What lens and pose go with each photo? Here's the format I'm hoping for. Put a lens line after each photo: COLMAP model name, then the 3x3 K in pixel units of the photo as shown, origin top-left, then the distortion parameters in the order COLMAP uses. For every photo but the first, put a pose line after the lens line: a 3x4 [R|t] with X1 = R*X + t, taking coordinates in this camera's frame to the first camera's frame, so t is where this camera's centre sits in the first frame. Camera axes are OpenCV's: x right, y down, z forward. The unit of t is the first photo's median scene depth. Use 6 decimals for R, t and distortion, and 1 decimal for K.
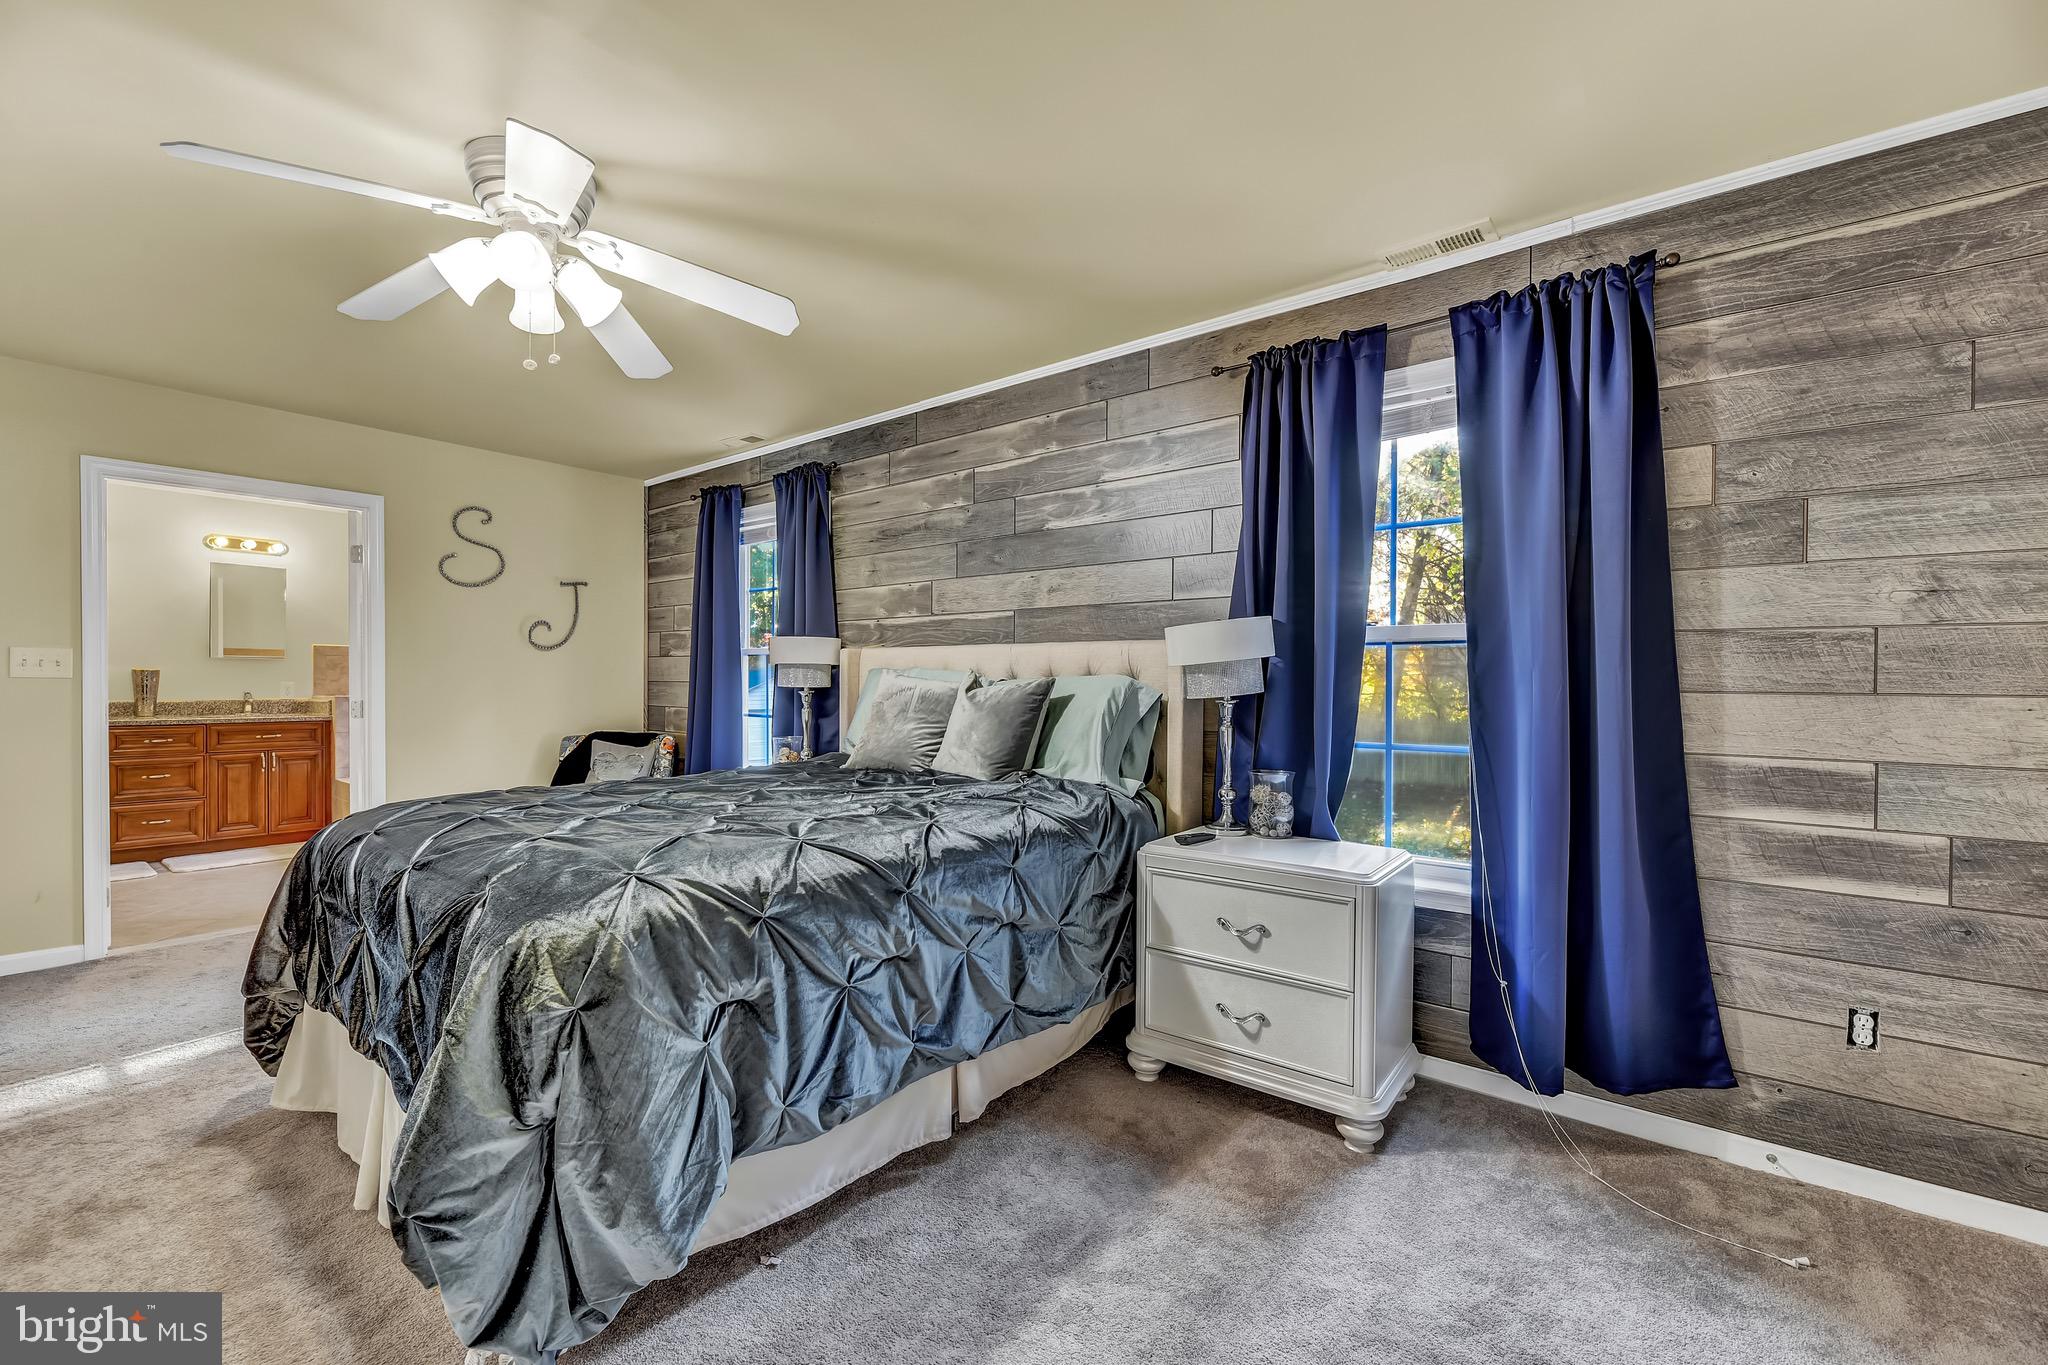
lens RADIAL K [[847.2, 0, 999.3], [0, 847.2, 689.6], [0, 0, 1]] dist [0.000869, -0.000117]
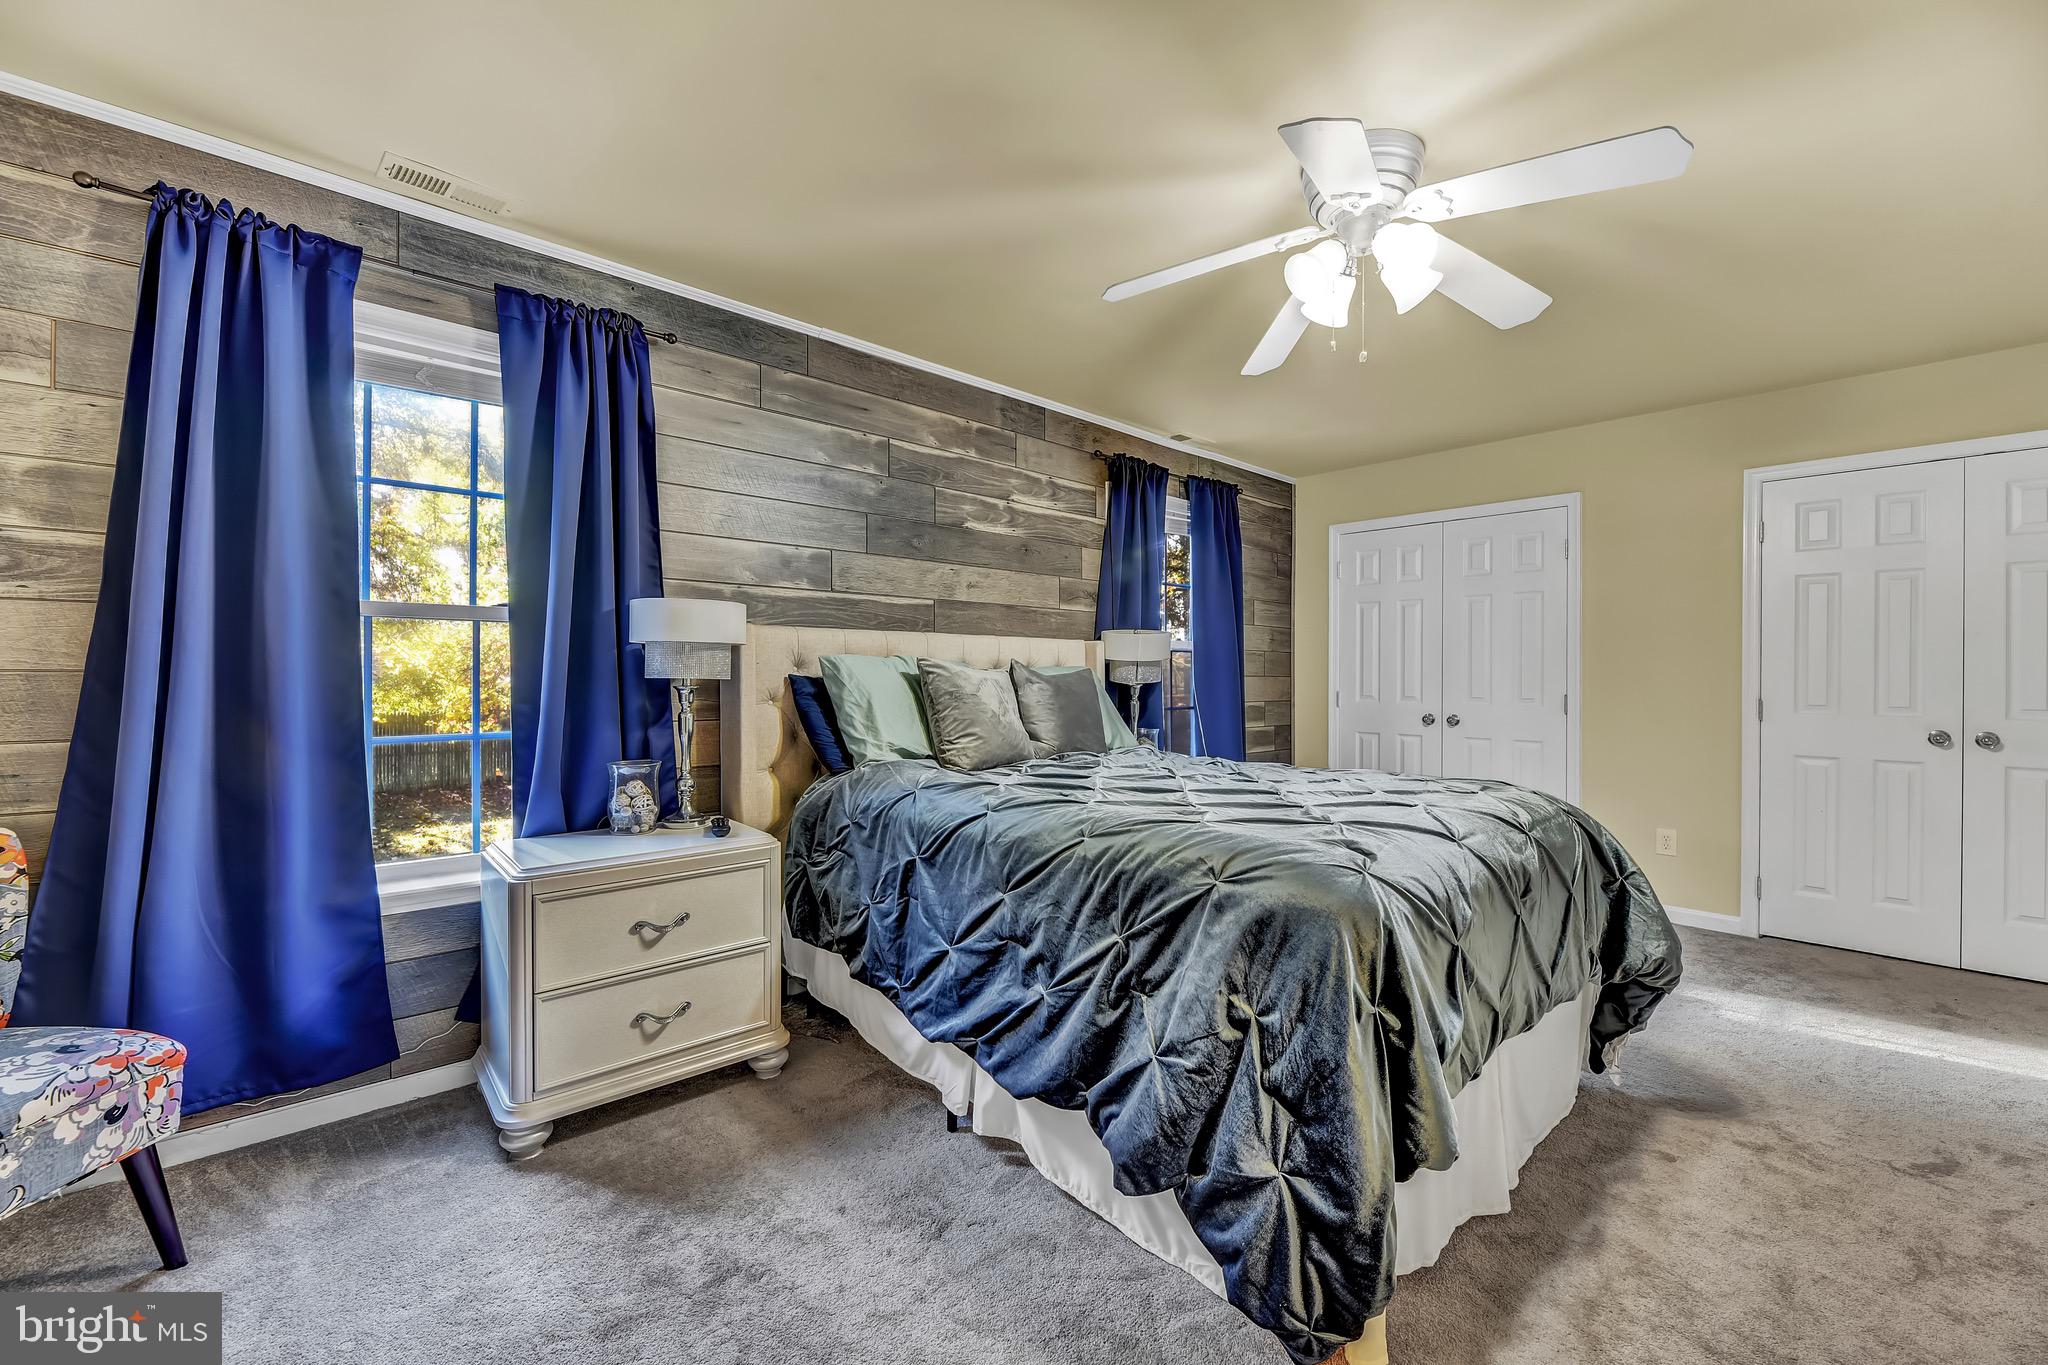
lens RADIAL K [[847.2, 0, 999.3], [0, 847.2, 689.6], [0, 0, 1]] dist [0.000869, -0.000117]
pose [[0.148747, -0.023113, 0.988605, -0.949634], [0.005308, 0.999731, 0.022574, -0.009053], [-0.988861, 0.001890, 0.148830, 0.763681]]
